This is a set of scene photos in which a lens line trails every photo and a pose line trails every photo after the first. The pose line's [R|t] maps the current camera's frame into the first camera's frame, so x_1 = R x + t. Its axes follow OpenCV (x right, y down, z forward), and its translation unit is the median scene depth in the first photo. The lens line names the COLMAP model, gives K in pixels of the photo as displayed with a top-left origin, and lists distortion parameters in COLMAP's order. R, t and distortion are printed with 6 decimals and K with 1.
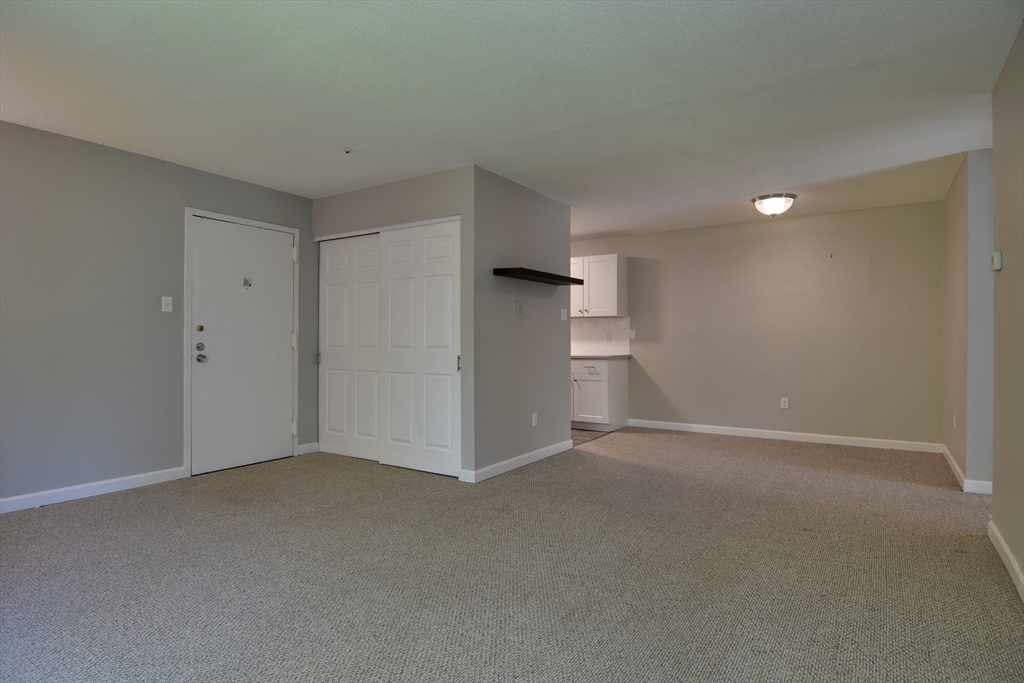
lens RADIAL K [[555.9, 0, 502.9], [0, 555.9, 336.0], [0, 0, 1]] dist [-0.004014, -0.011322]
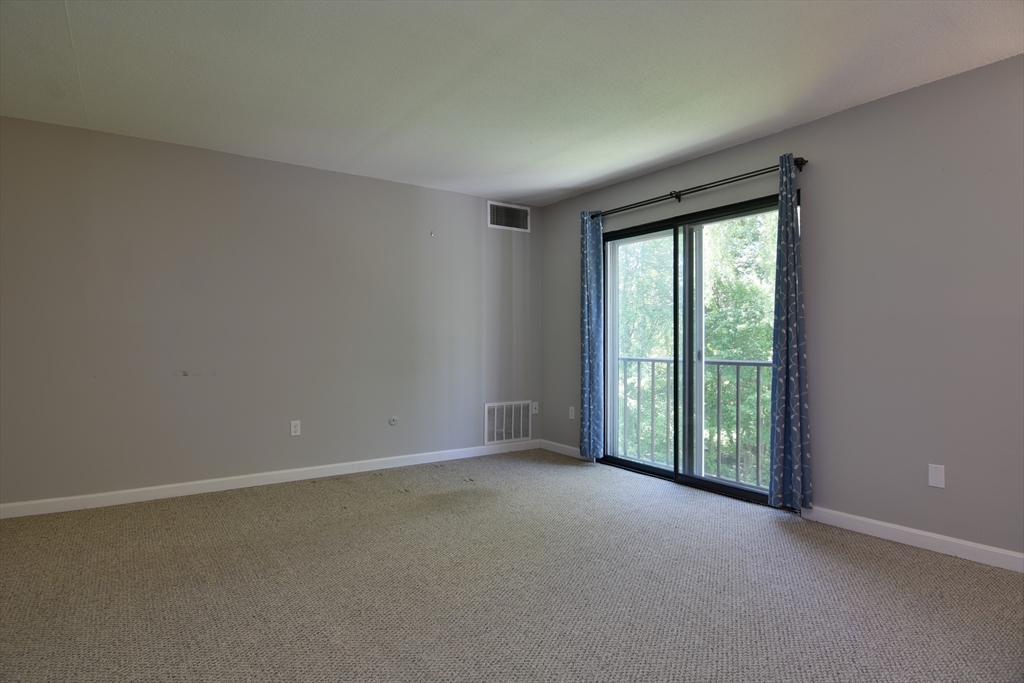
lens RADIAL K [[555.9, 0, 502.9], [0, 555.9, 336.0], [0, 0, 1]] dist [-0.004014, -0.011322]
pose [[-0.932382, 0.001002, 0.361473, -0.361040], [-0.002363, 0.999958, -0.008866, 0.002715], [-0.361467, -0.009121, -0.932340, 1.047919]]
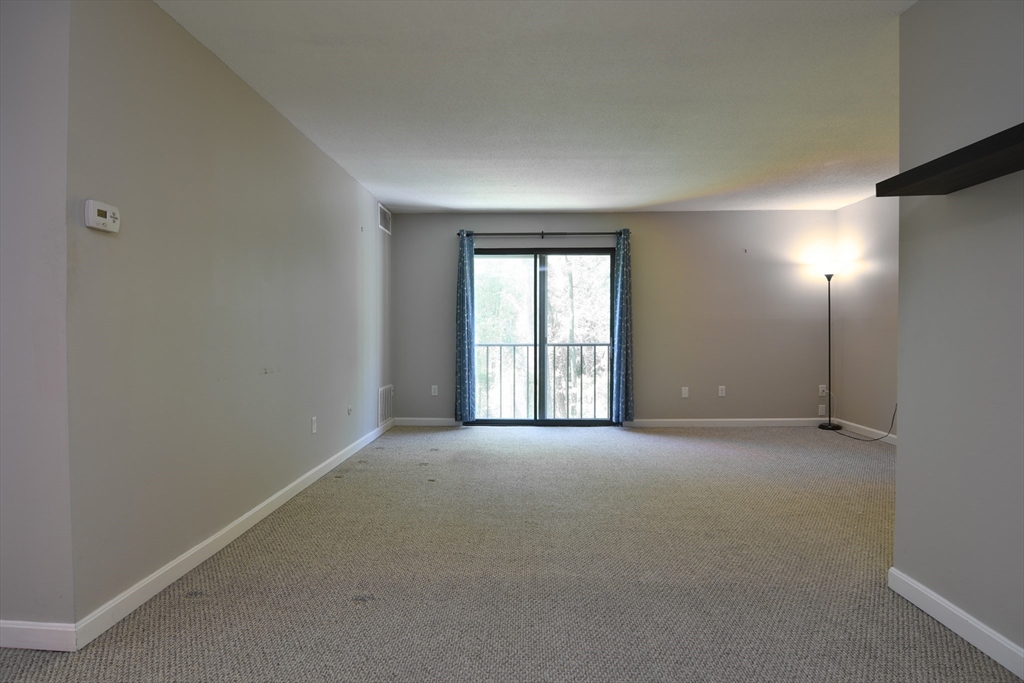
lens RADIAL K [[555.9, 0, 502.9], [0, 555.9, 336.0], [0, 0, 1]] dist [-0.004014, -0.011322]
pose [[-0.846511, 0.004461, -0.532353, 0.555524], [0.001732, 0.999983, 0.005626, 0.006689], [0.532369, 0.003840, -0.846504, 1.209899]]
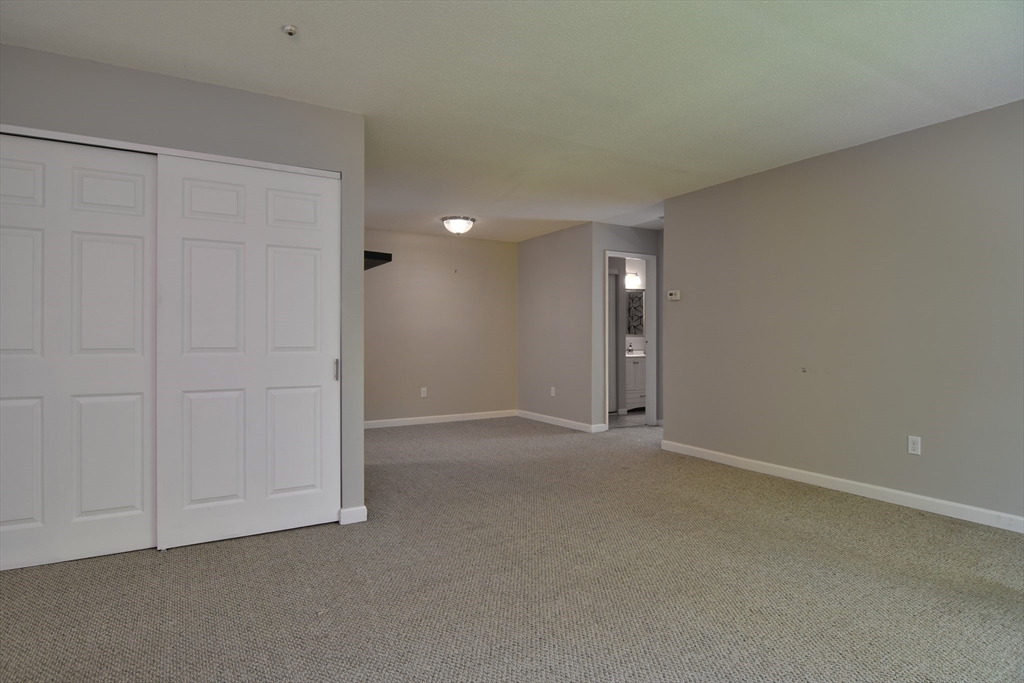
lens RADIAL K [[558.2, 0, 500.2], [0, 558.2, 342.3], [0, 0, 1]] dist [-0.015513, -0.002532]
pose [[0.435695, -0.006688, 0.900070, -0.650765], [-0.005640, 0.999932, 0.010160, 0.002756], [-0.900077, -0.009503, 0.435628, 0.467056]]
